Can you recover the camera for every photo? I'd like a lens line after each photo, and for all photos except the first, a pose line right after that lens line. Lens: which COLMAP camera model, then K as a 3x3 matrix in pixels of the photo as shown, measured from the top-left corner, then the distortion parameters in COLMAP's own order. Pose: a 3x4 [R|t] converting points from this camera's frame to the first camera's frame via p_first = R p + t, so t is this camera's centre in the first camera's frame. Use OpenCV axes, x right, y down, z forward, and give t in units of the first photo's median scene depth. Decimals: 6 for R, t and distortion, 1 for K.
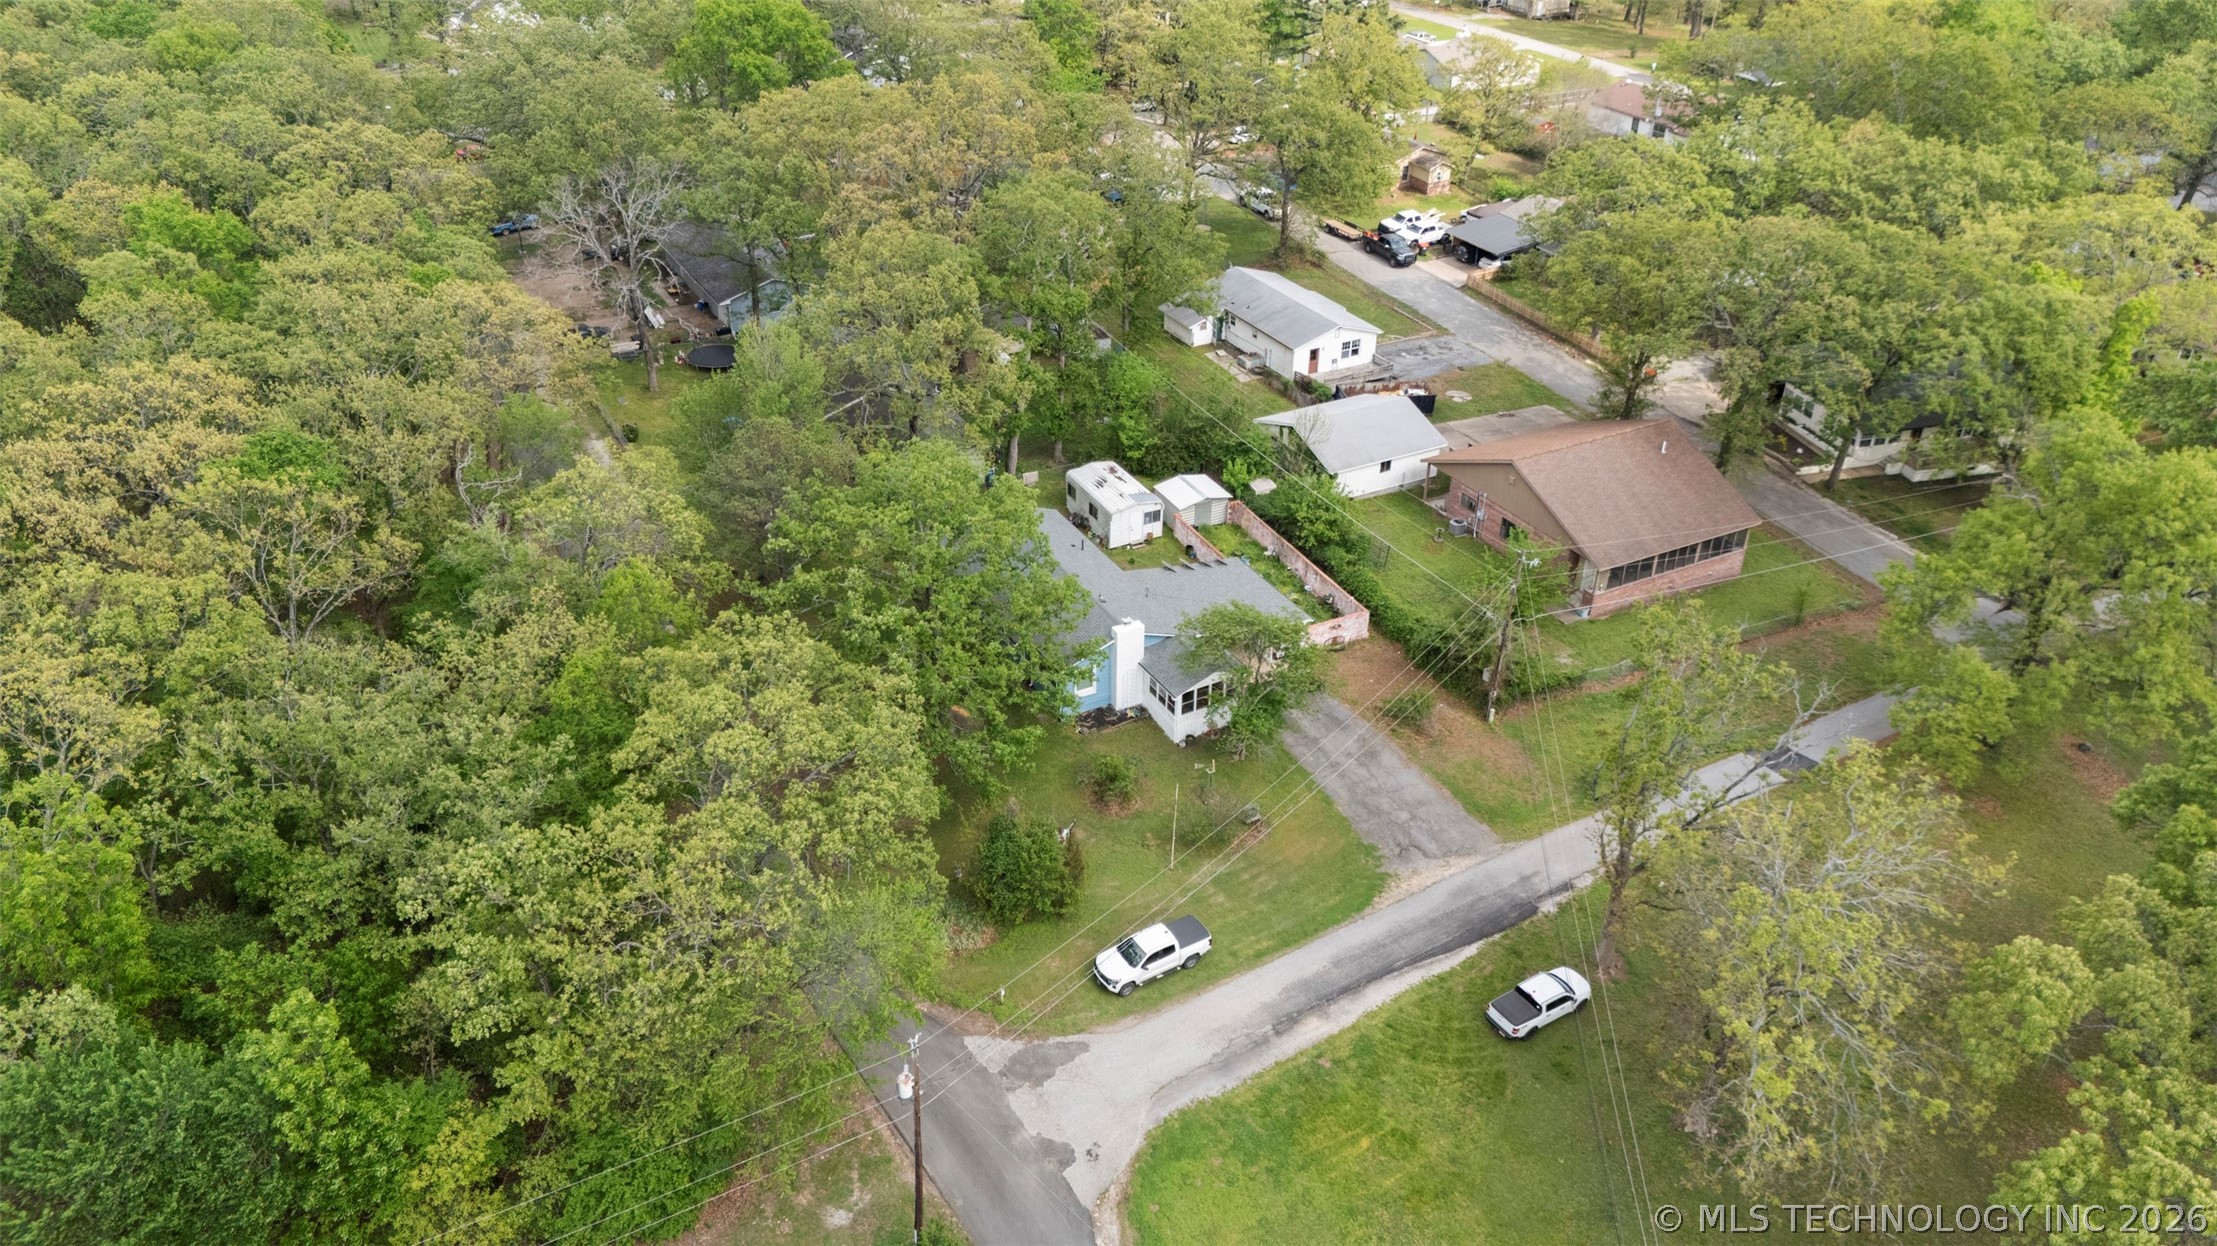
lens RADIAL K [[1631.4, 0, 1108.5], [0, 1631.4, 623.0], [0, 0, 1]] dist [-0.003282, -0.005216]
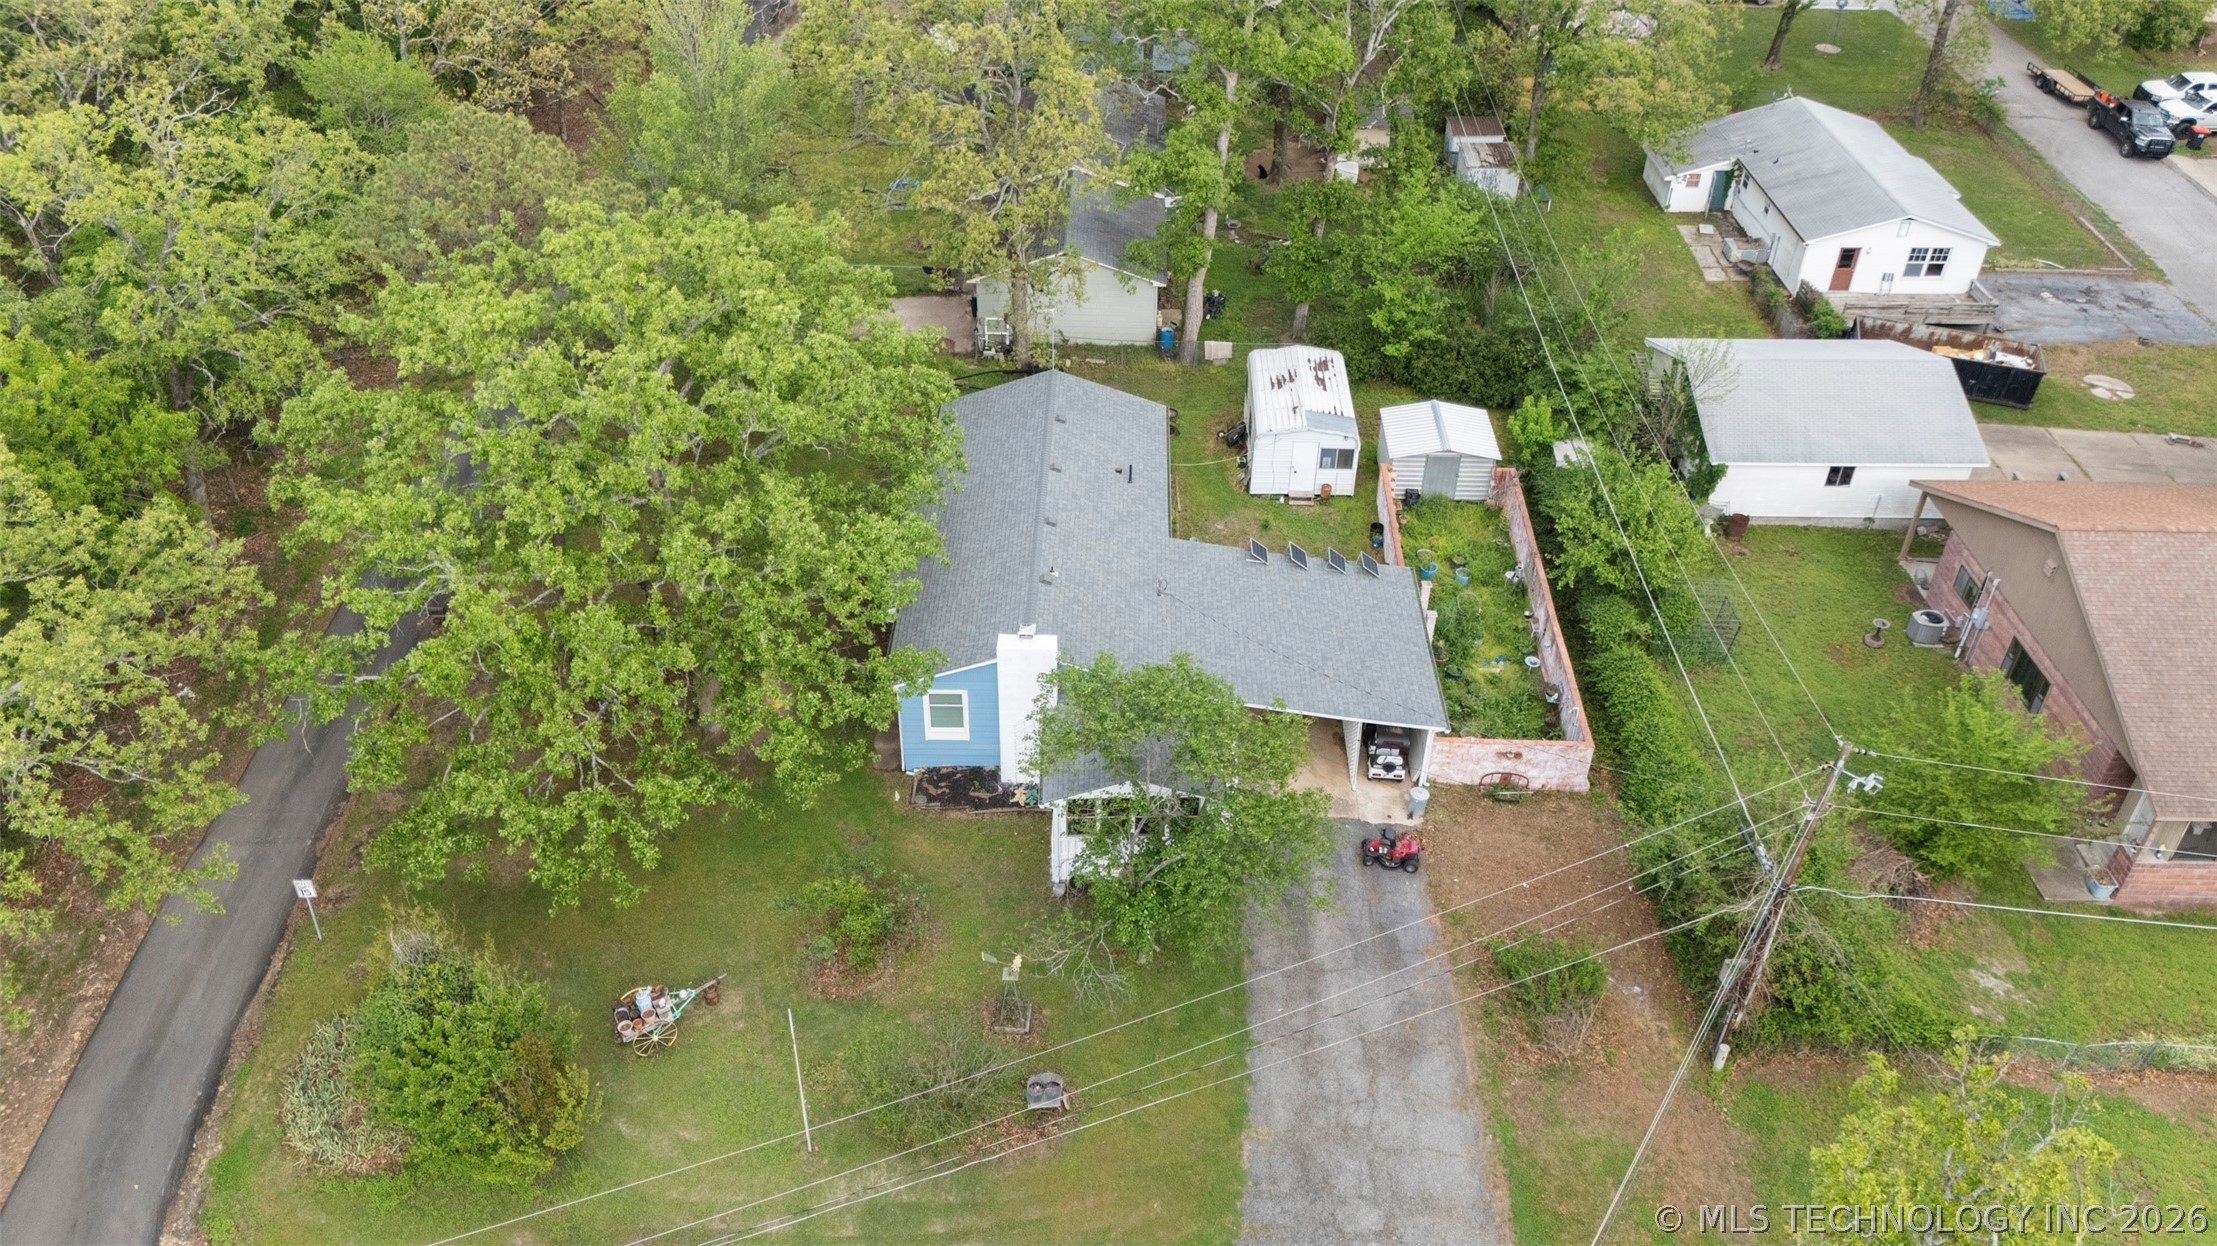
lens RADIAL K [[1631.4, 0, 1108.5], [0, 1631.4, 623.0], [0, 0, 1]] dist [-0.003282, -0.005216]
pose [[0.869239, 0.286268, -0.403082, 0.190856], [-0.249411, 0.957867, 0.142425, -0.066651], [0.426871, -0.023269, 0.904013, 0.419873]]
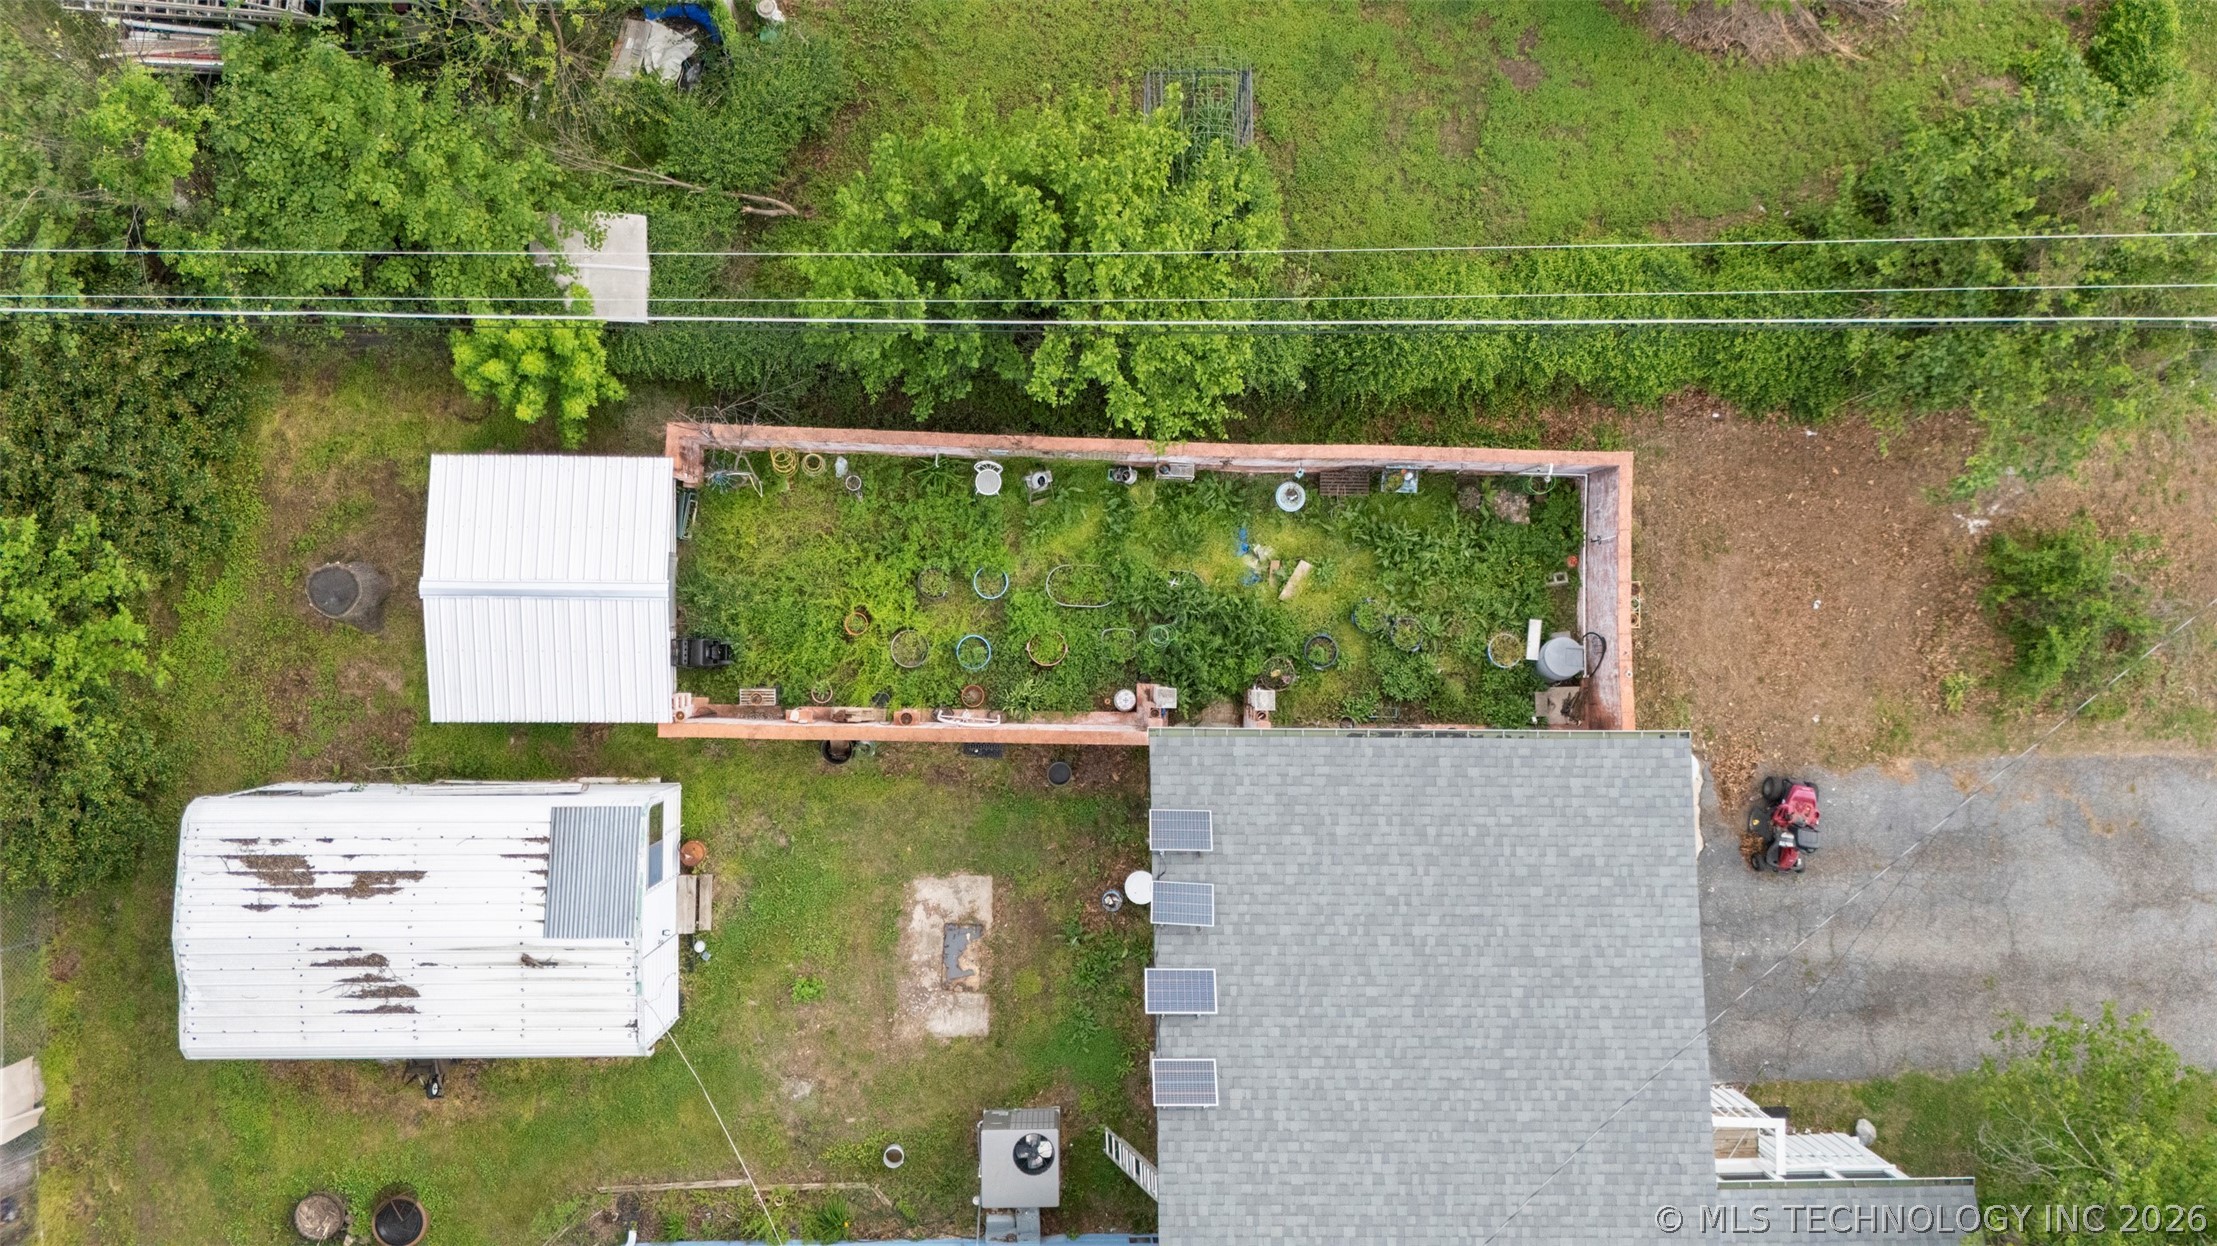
lens RADIAL K [[1631.4, 0, 1108.5], [0, 1631.4, 623.0], [0, 0, 1]] dist [-0.003282, -0.005216]
pose [[0.477601, -0.878473, 0.013533, 0.078629], [0.422156, 0.242968, 0.873356, -0.236108], [-0.770507, -0.411402, 0.486895, 0.791857]]
